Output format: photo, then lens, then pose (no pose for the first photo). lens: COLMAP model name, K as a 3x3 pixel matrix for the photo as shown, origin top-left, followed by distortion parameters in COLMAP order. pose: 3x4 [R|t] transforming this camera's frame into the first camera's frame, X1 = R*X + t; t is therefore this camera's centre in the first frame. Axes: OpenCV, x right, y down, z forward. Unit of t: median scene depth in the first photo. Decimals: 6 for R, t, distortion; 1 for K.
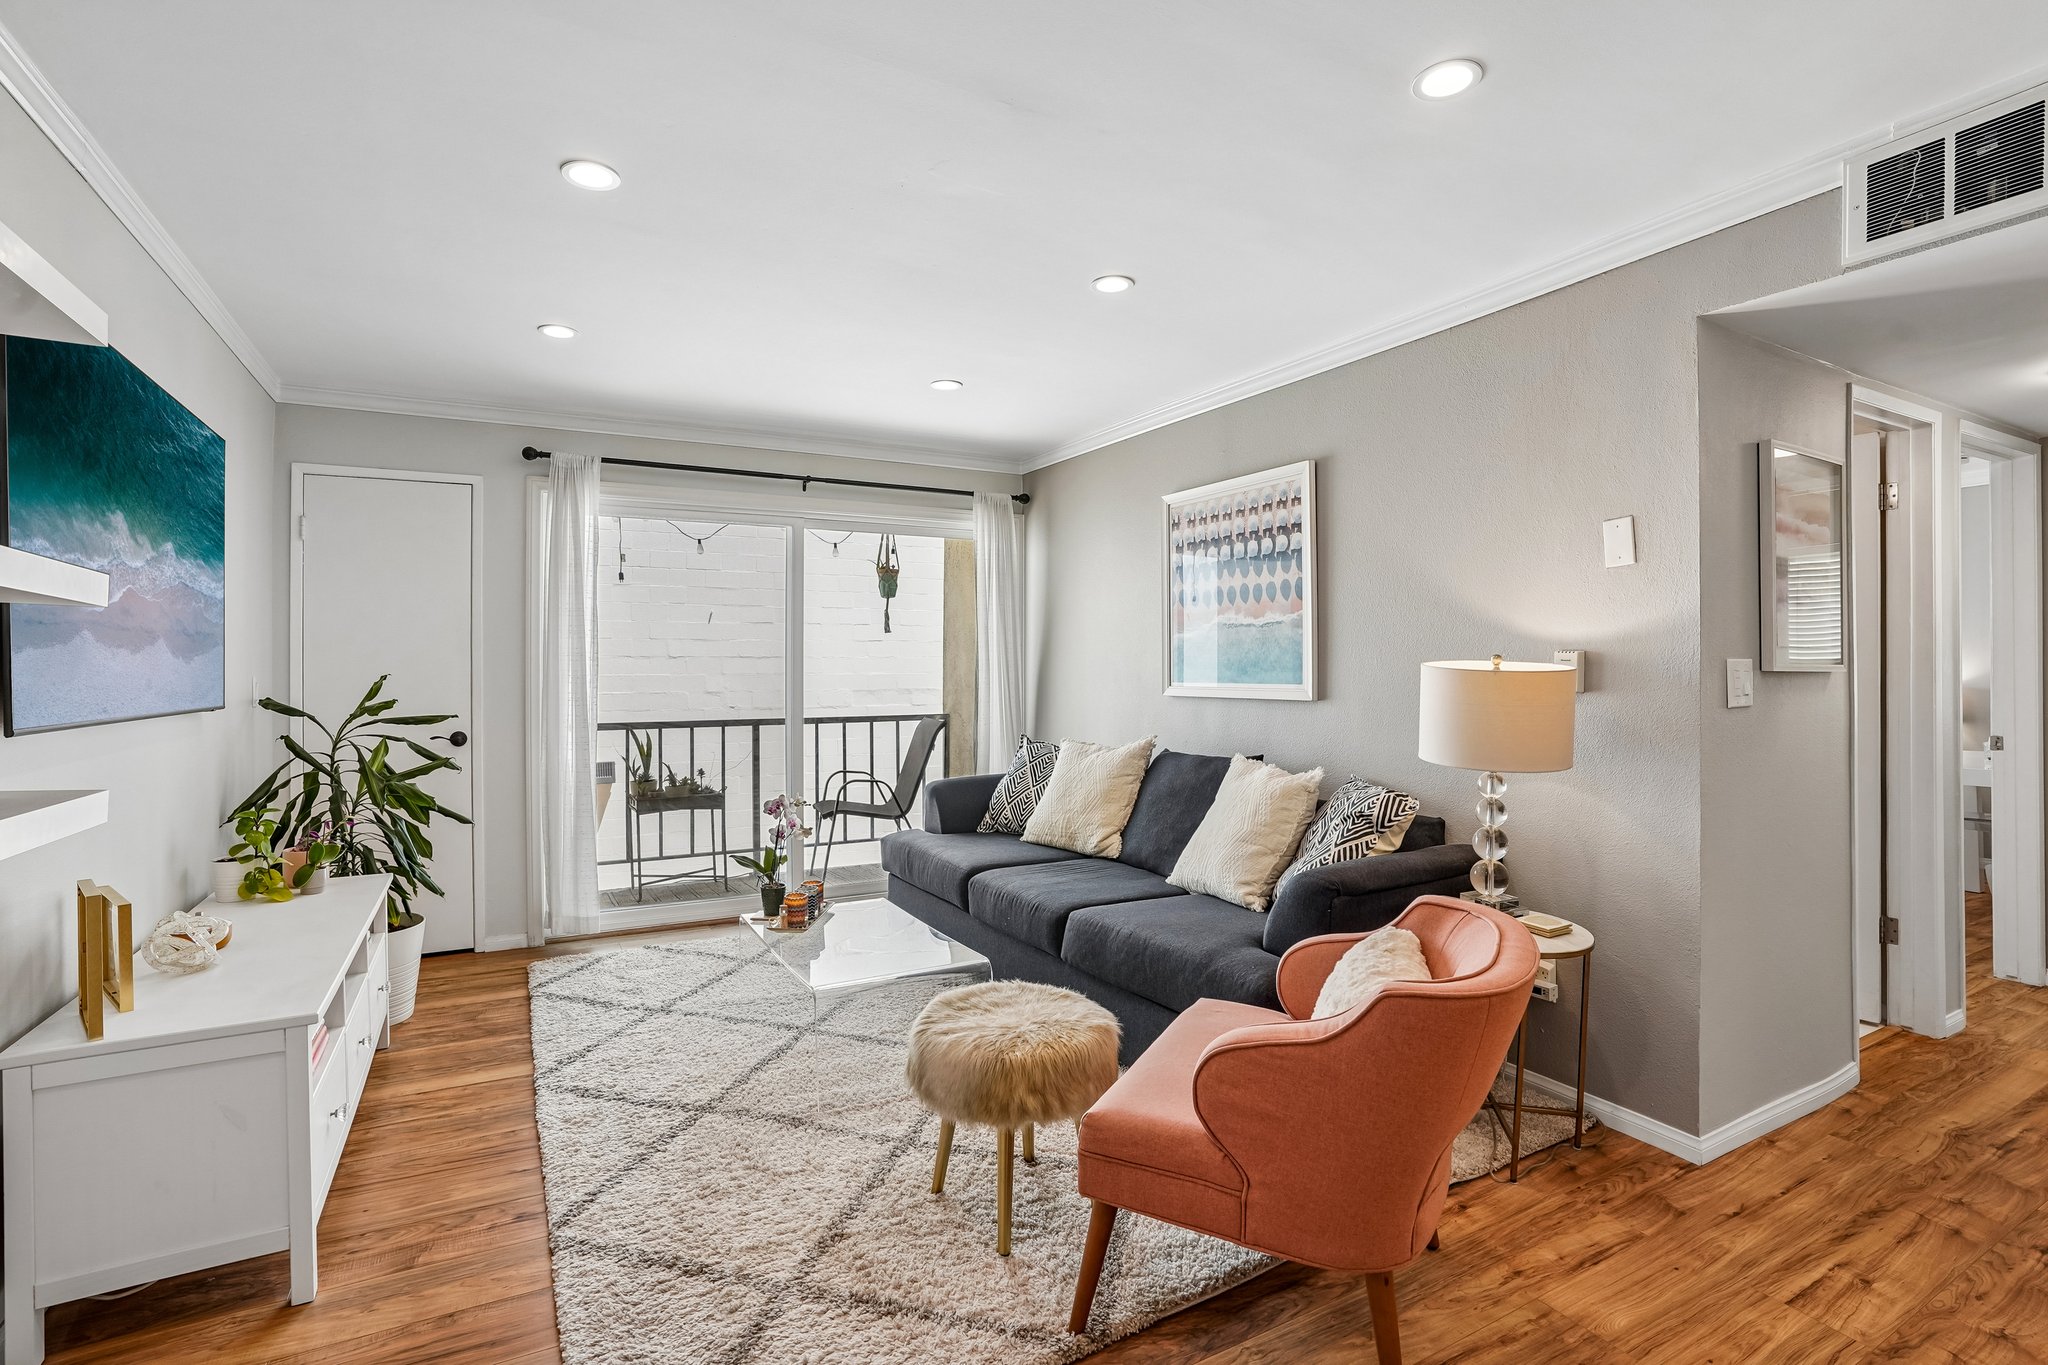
lens RADIAL K [[972.3, 0, 1010.5], [0, 972.3, 662.5], [0, 0, 1]] dist [-0.060544, 0.019879]
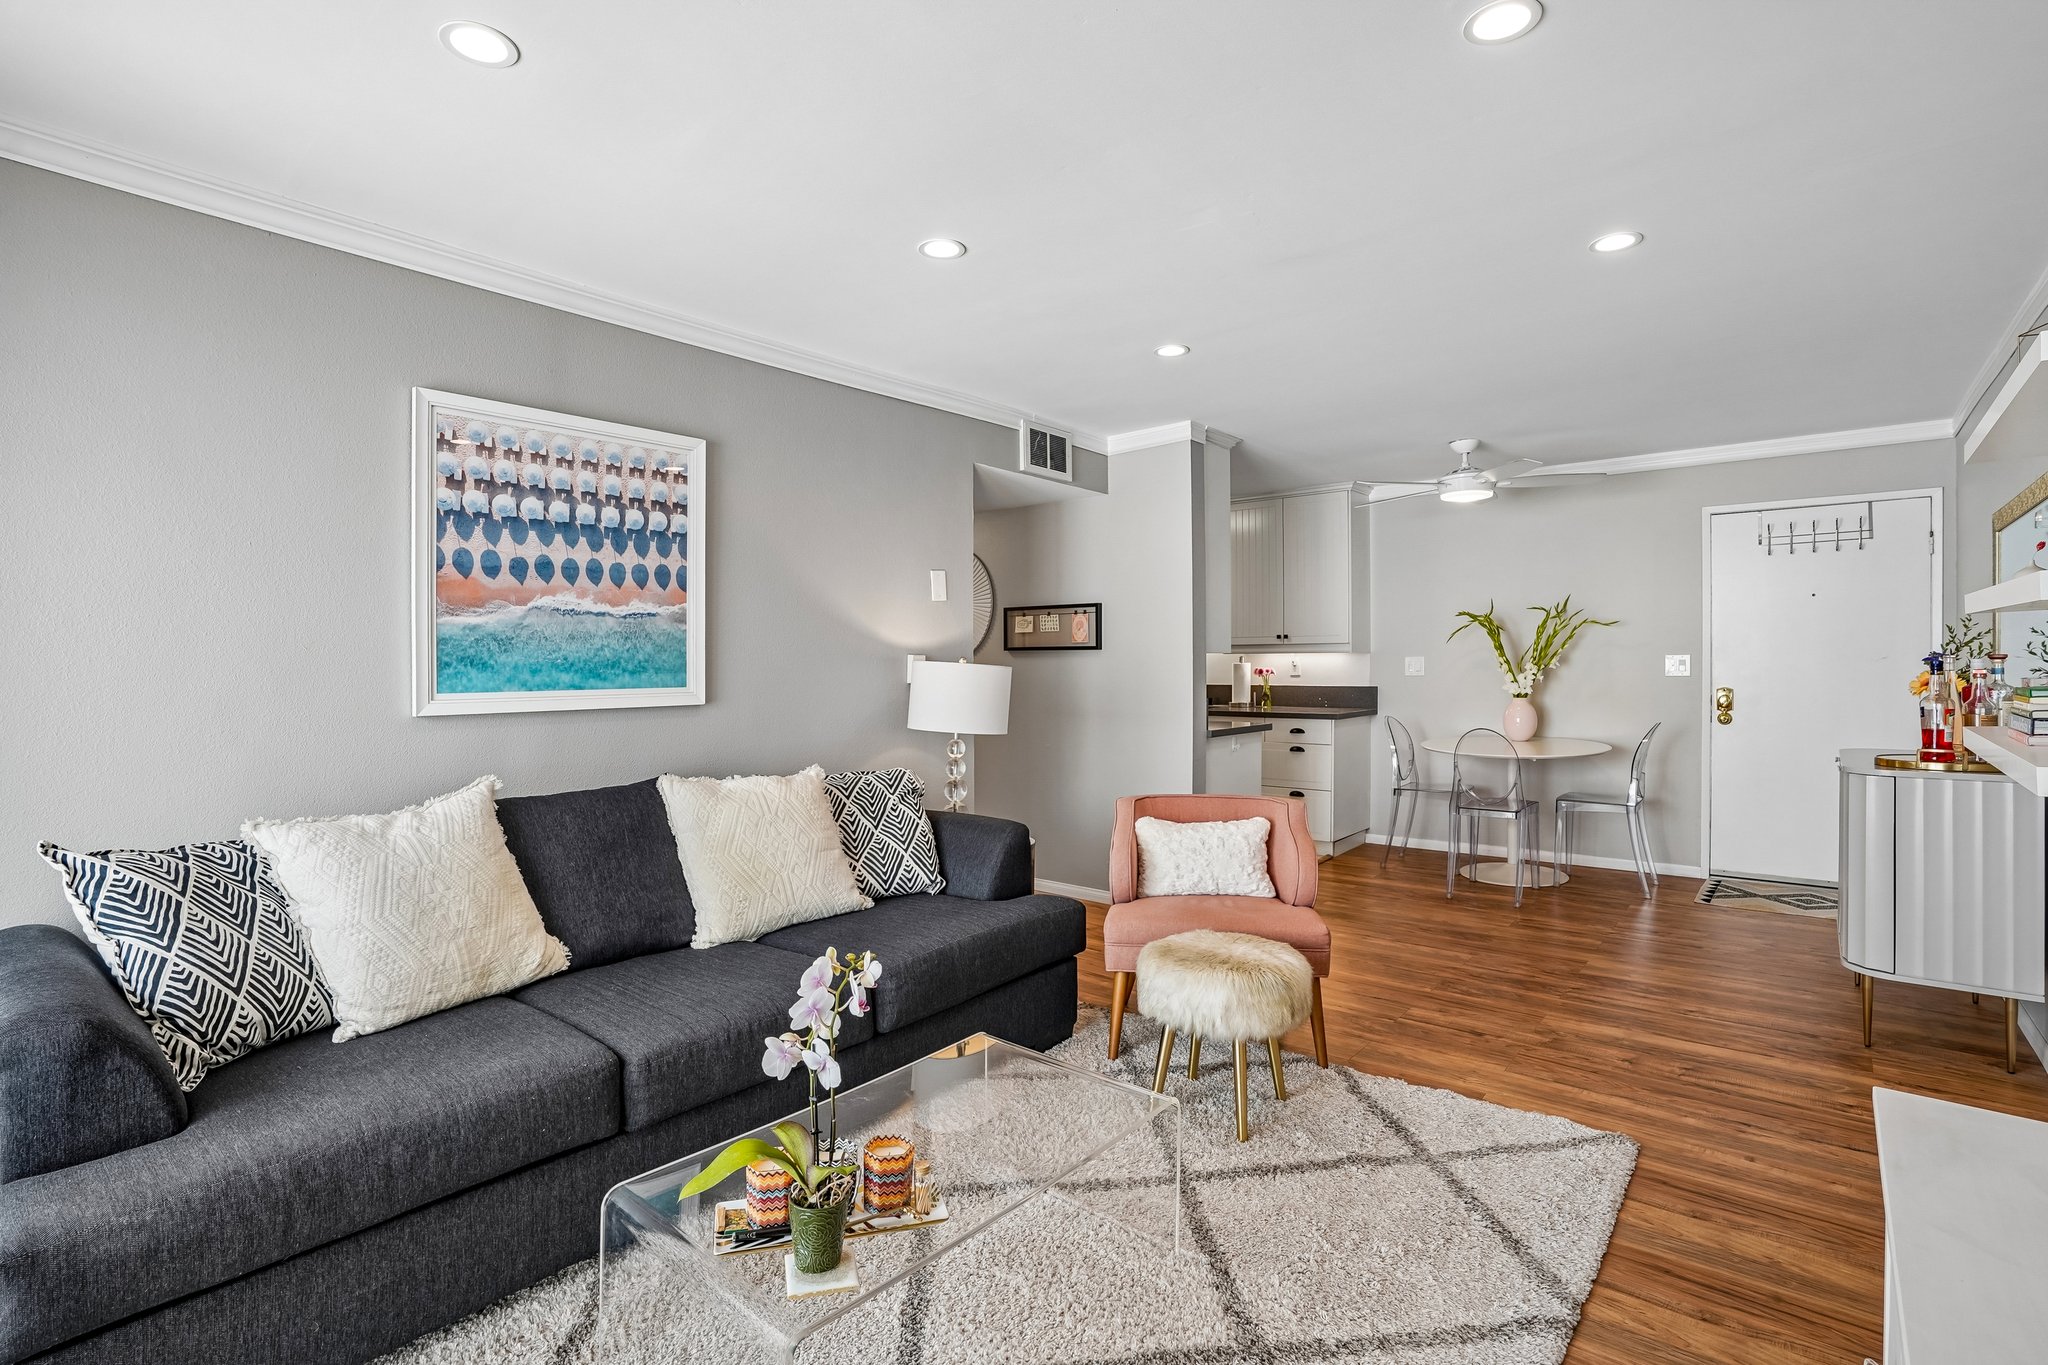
lens RADIAL K [[972.3, 0, 1016.8], [0, 972.3, 686.6], [0, 0, 1]] dist [-0.060544, 0.019879]
pose [[-0.358555, -0.016154, 0.933369, -0.625479], [0.001759, 0.999837, 0.017980, 0.006810], [-0.933507, 0.008089, -0.358468, 1.015003]]
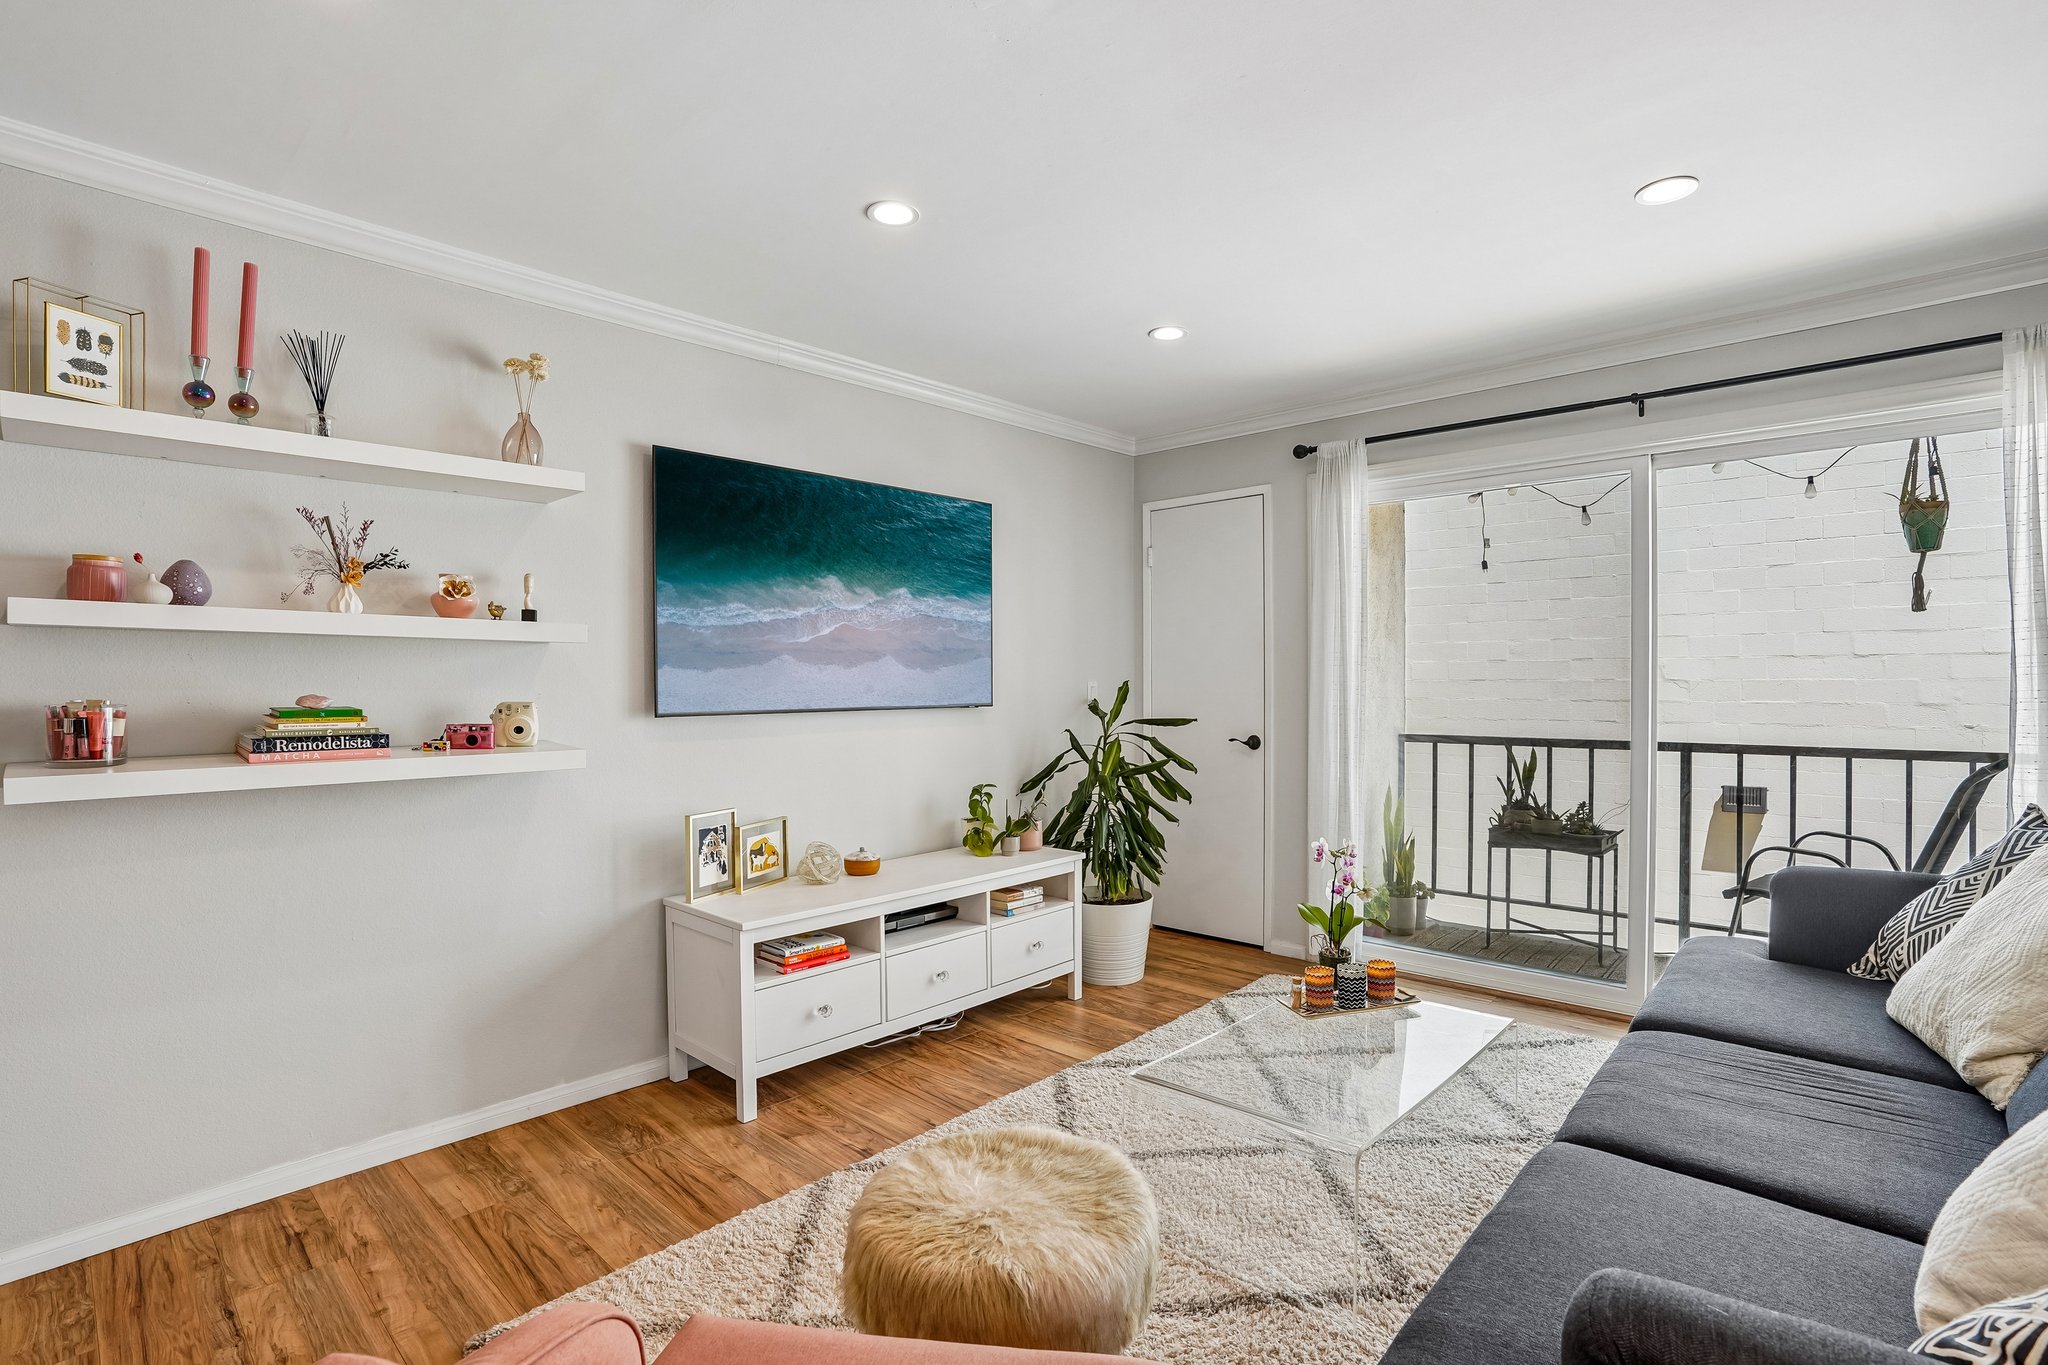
lens RADIAL K [[972.3, 0, 1018.0], [0, 972.3, 698.0], [0, 0, 1]] dist [-0.060544, 0.019879]
pose [[0.320769, 0.022304, -0.946895, 0.381425], [0.012364, 0.999539, 0.027733, -0.000946], [0.947077, -0.020604, 0.320345, 0.477395]]
